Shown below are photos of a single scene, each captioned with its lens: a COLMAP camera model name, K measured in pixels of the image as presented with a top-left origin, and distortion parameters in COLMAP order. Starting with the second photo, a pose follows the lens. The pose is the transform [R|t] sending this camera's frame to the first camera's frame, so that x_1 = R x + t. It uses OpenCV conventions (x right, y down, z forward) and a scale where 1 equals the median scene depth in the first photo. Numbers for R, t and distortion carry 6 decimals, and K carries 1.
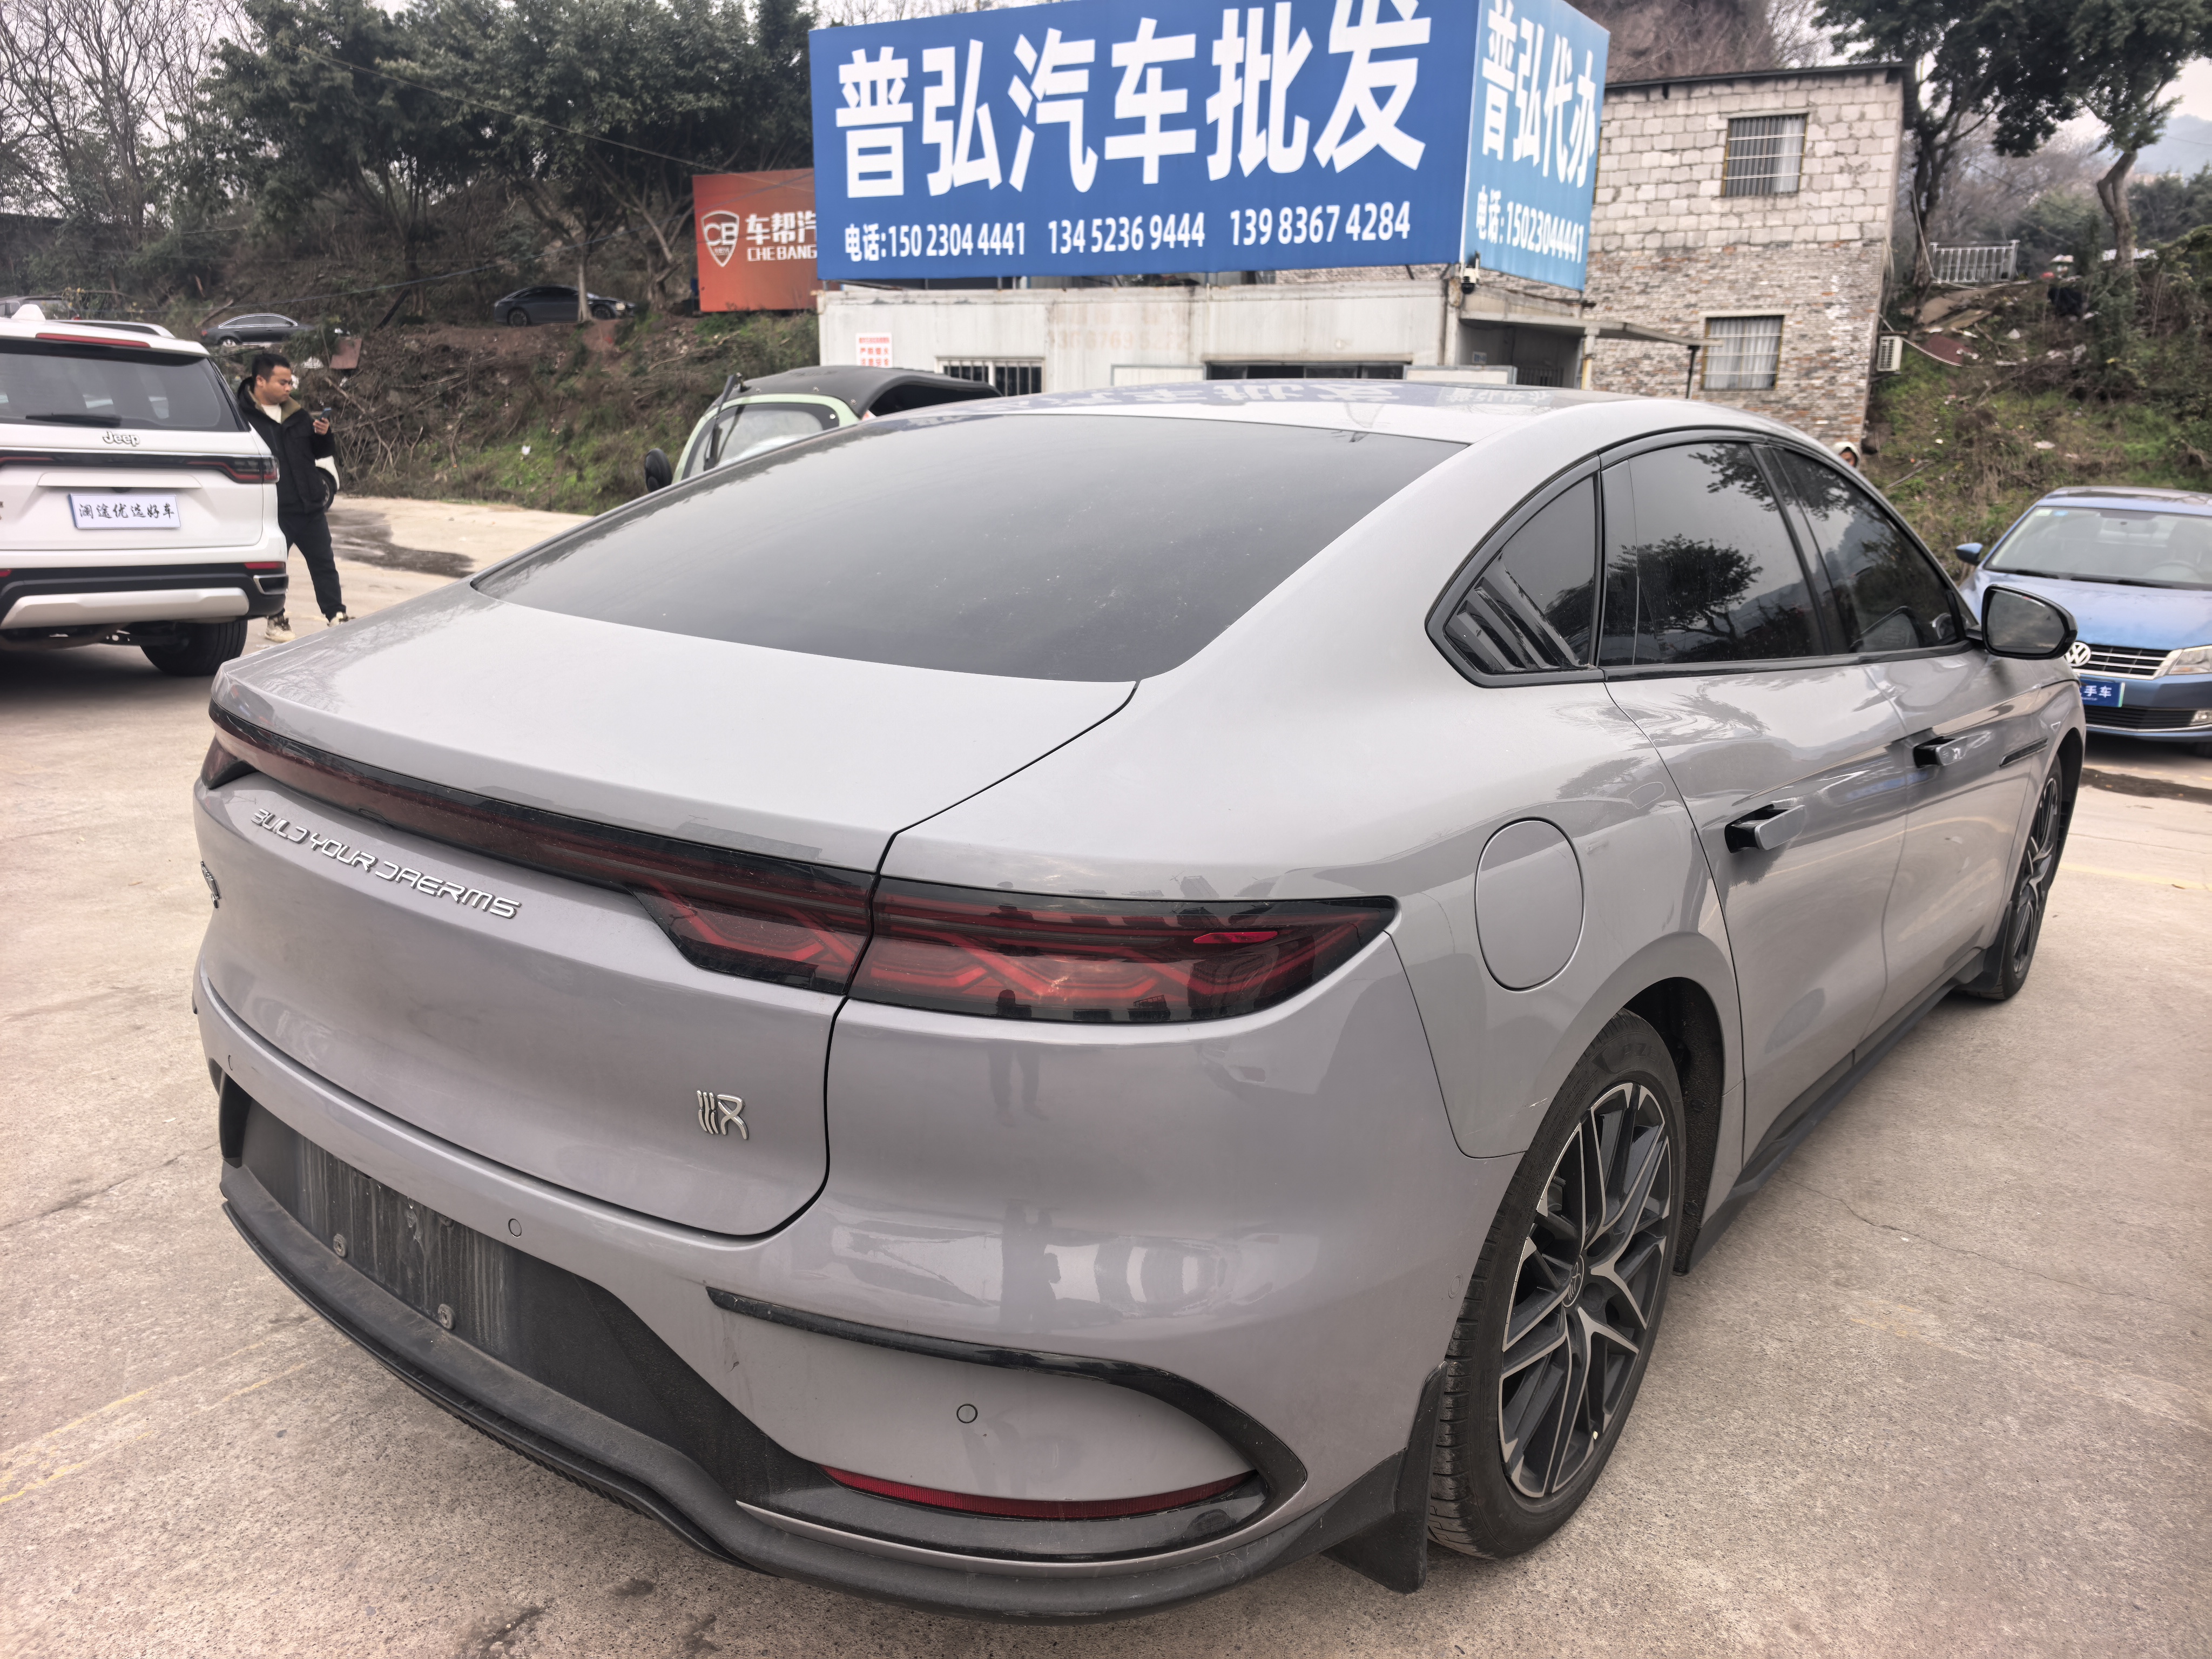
lens RADIAL K [[1639.2, 0, 1106.0], [0, 1639.2, 829.5], [0, 0, 1]] dist [-0.027122, -0.000159]
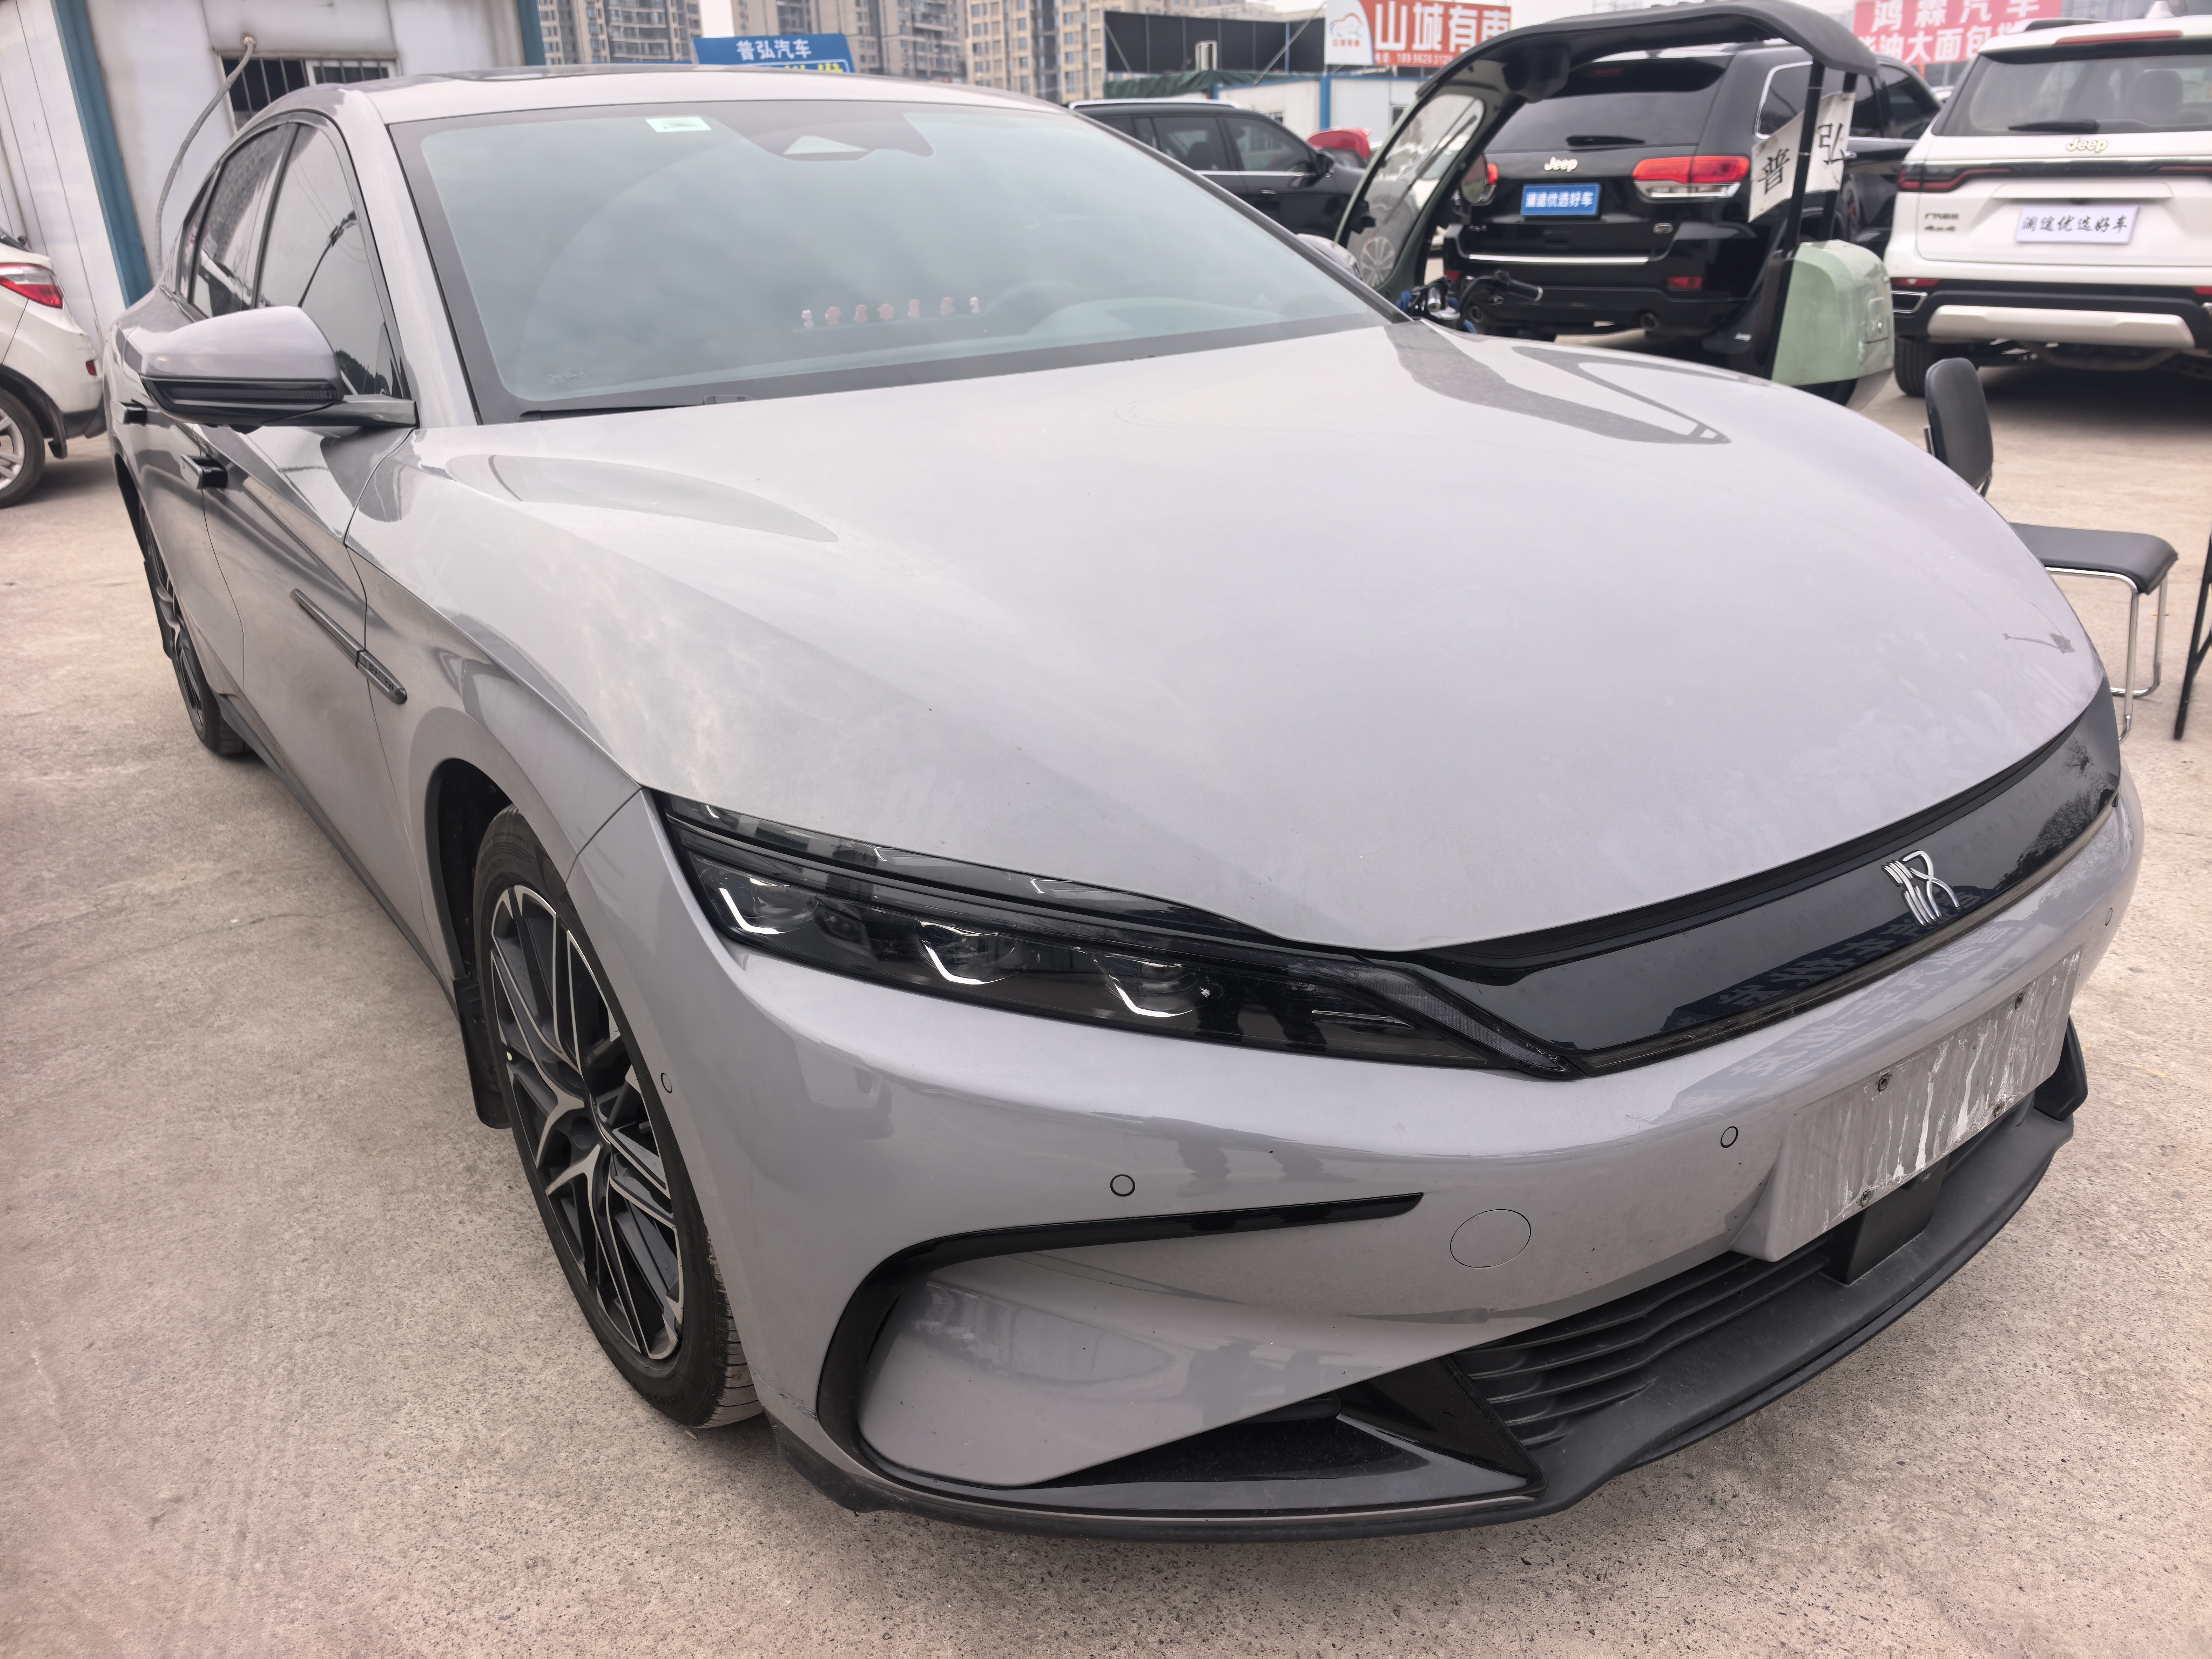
lens RADIAL K [[1639.2, 0, 1106.0], [0, 1639.2, 829.5], [0, 0, 1]] dist [-0.027122, -0.000159]
pose [[-0.269364, 0.327874, -0.905506, 1.126769], [-0.186216, 0.904782, 0.383006, -0.273138], [0.944863, 0.271788, -0.182660, 1.513031]]
